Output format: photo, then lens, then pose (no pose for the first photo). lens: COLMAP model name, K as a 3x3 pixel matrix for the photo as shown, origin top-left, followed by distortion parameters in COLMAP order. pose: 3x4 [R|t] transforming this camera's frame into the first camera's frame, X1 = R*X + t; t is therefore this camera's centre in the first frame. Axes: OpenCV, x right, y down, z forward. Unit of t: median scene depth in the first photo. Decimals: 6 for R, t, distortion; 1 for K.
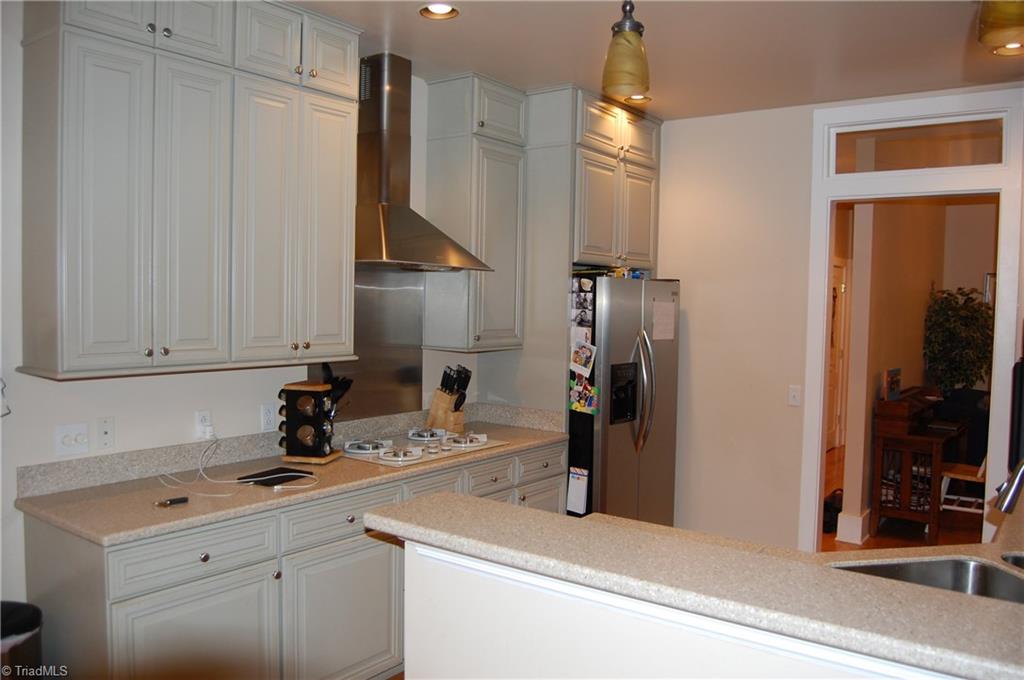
lens RADIAL K [[797.8, 0, 509.0], [0, 797.8, 340.8], [0, 0, 1]] dist [-0.096271, 0.041772]
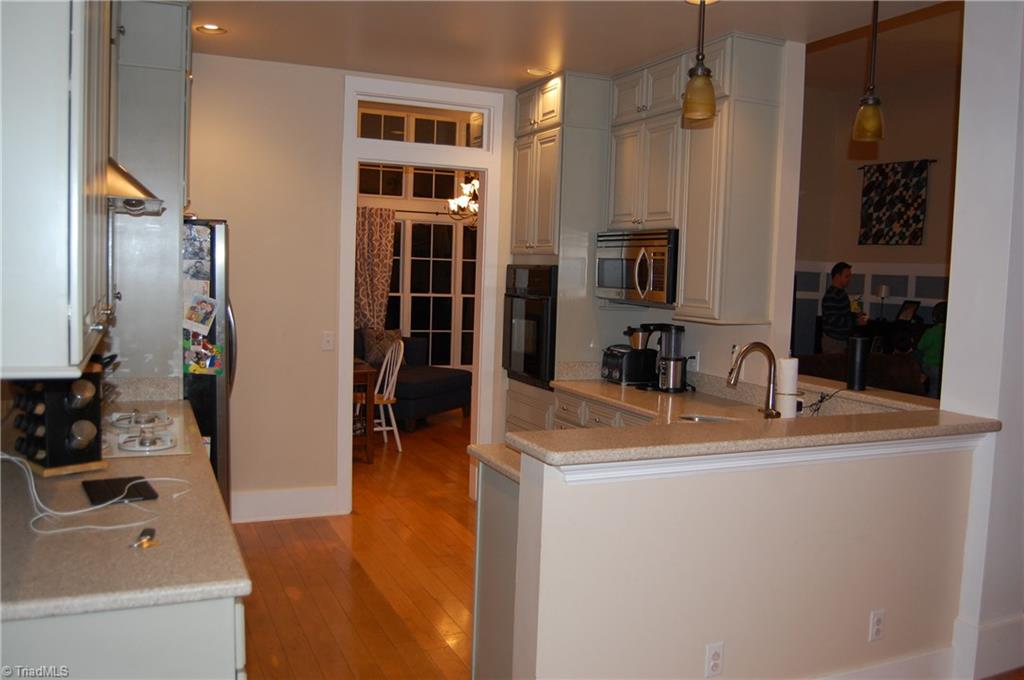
lens RADIAL K [[877.5, 0, 511.0], [0, 877.5, 338.1], [0, 0, 1]] dist [-0.079658, -0.007071]
pose [[0.490375, -0.070259, 0.868675, -0.588682], [0.018303, 0.997356, 0.070335, -0.014051], [-0.871319, -0.018591, 0.490364, 0.213560]]
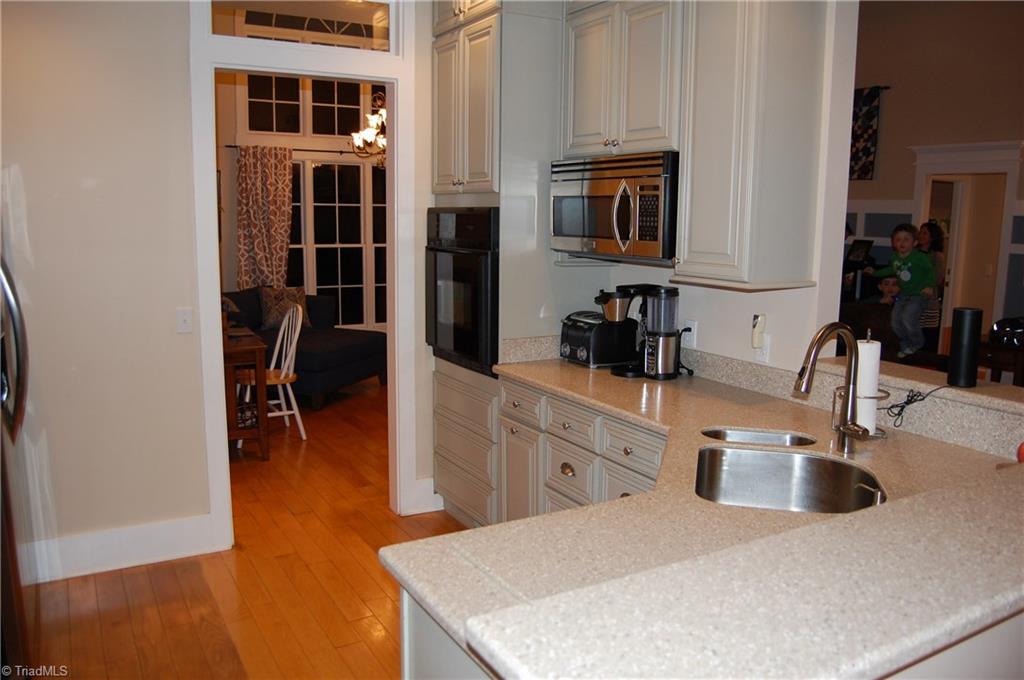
lens RADIAL K [[797.8, 0, 508.3], [0, 797.8, 338.6], [0, 0, 1]] dist [-0.096271, 0.041772]
pose [[0.394818, -0.153795, 0.905796, -0.232705], [0.039195, 0.987812, 0.150636, -0.017584], [-0.917923, -0.023971, 0.396034, 0.428168]]
